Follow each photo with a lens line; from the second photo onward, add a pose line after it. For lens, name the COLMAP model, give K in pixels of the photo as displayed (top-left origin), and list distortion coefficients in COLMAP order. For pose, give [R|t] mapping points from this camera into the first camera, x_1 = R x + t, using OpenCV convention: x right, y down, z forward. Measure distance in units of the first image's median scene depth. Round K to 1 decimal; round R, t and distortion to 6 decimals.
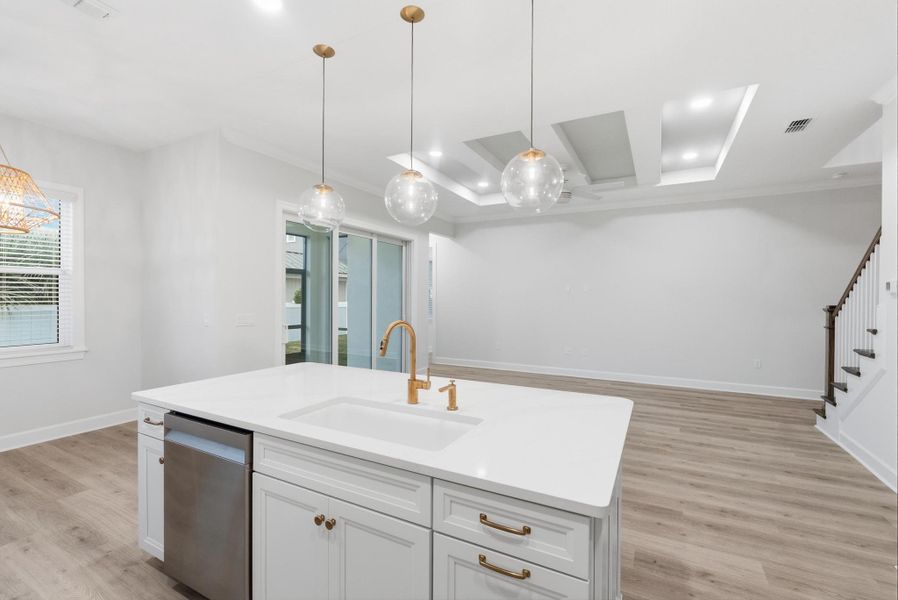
lens RADIAL K [[394.0, 0, 449.0], [0, 394.0, 300.0], [0, 0, 1]] dist [-0.005358, 0.000099]
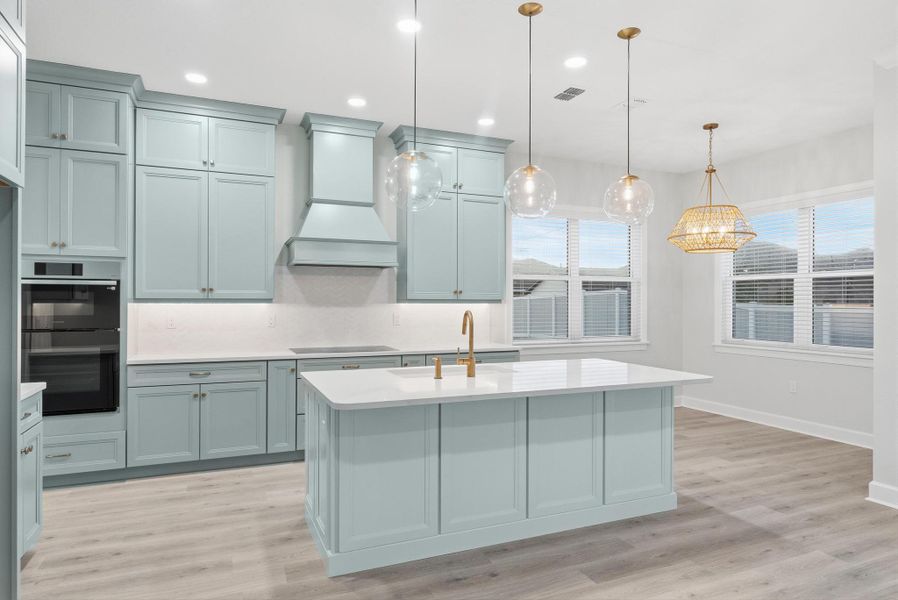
lens RADIAL K [[540.8, 0, 449.0], [0, 540.8, 300.0], [0, 0, 1]] dist [-0.000526, -0.002010]
pose [[-0.617569, -0.008788, -0.786468, 0.886888], [-0.012818, 0.999917, -0.001107, 0.012908], [0.786412, 0.009398, -0.617630, 1.346779]]
